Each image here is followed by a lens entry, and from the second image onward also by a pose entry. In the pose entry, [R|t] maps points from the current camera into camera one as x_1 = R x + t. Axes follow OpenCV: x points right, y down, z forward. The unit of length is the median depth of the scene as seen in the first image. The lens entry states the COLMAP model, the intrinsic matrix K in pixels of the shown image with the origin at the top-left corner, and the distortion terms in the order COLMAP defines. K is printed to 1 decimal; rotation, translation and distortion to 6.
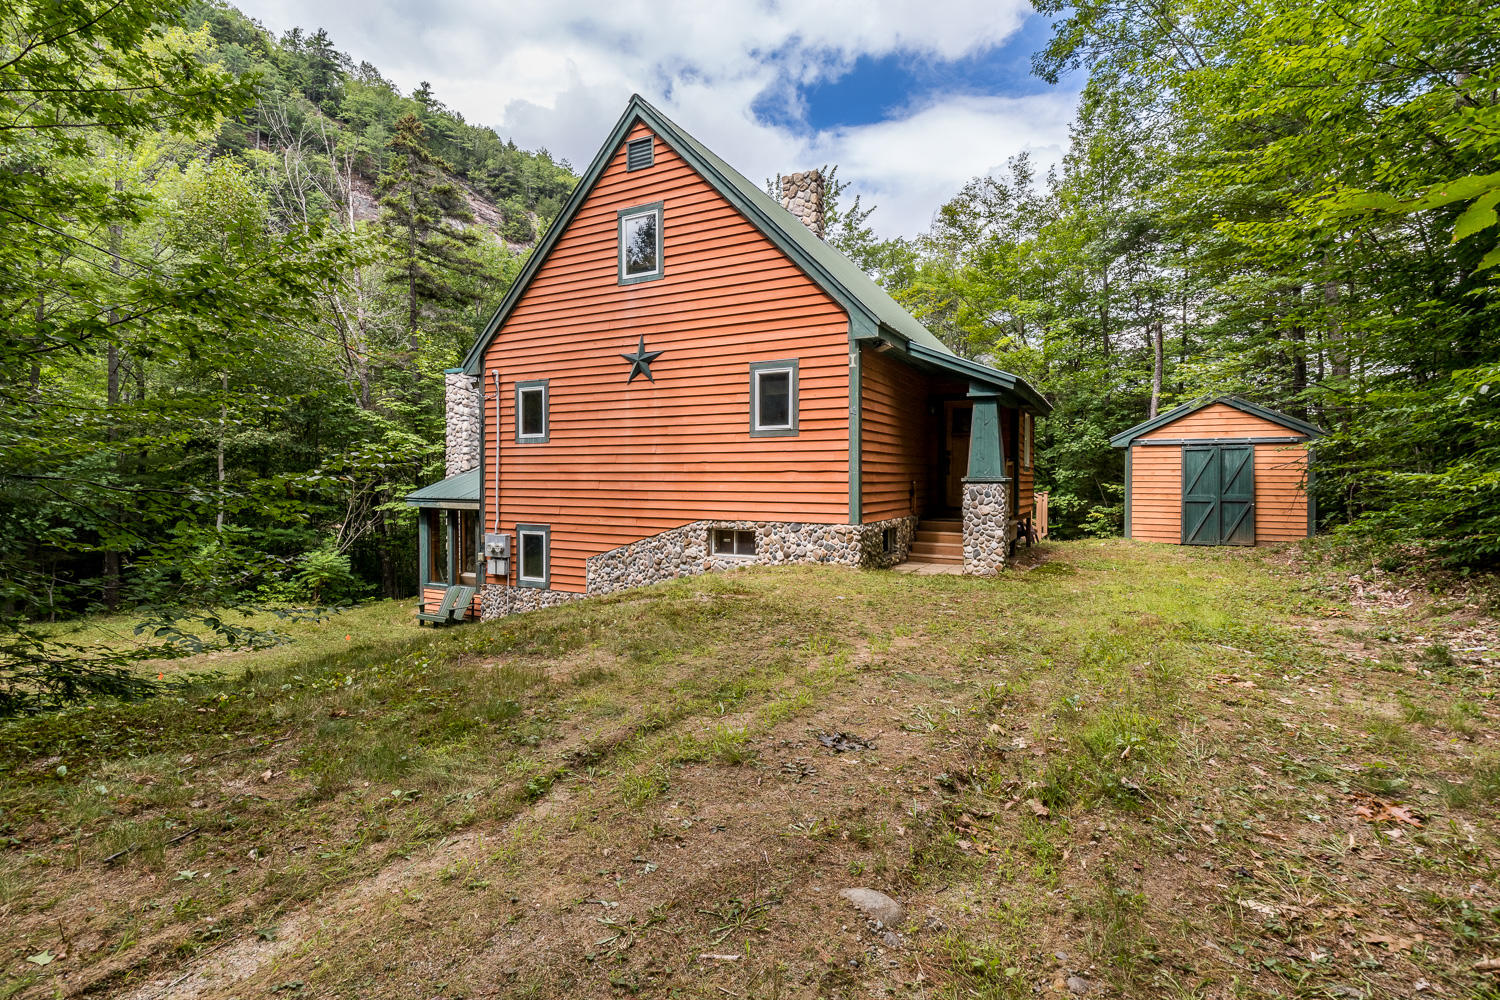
lens RADIAL K [[708.8, 0, 750.7], [0, 708.8, 500.5], [0, 0, 1]] dist [-0.006127, -0.000435]
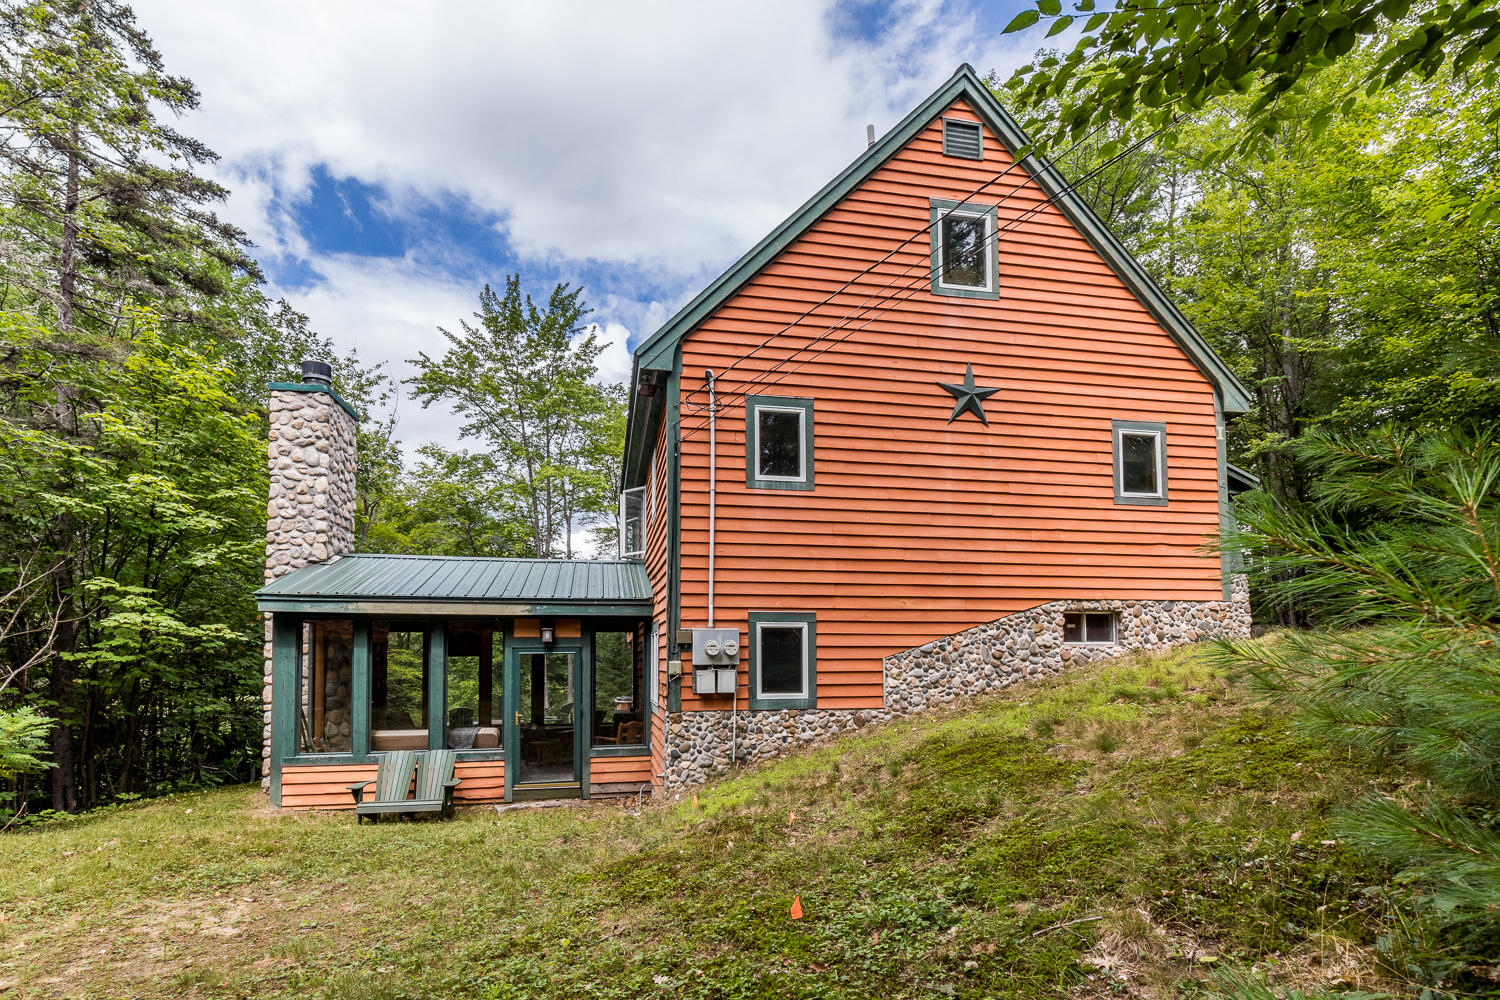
lens RADIAL K [[708.8, 0, 750.5], [0, 708.8, 493.4], [0, 0, 1]] dist [-0.006127, -0.000435]
pose [[0.783303, 0.050159, 0.619614, -0.816924], [-0.011654, 0.997749, -0.066036, -0.035670], [-0.621531, 0.044505, 0.782124, 0.541945]]
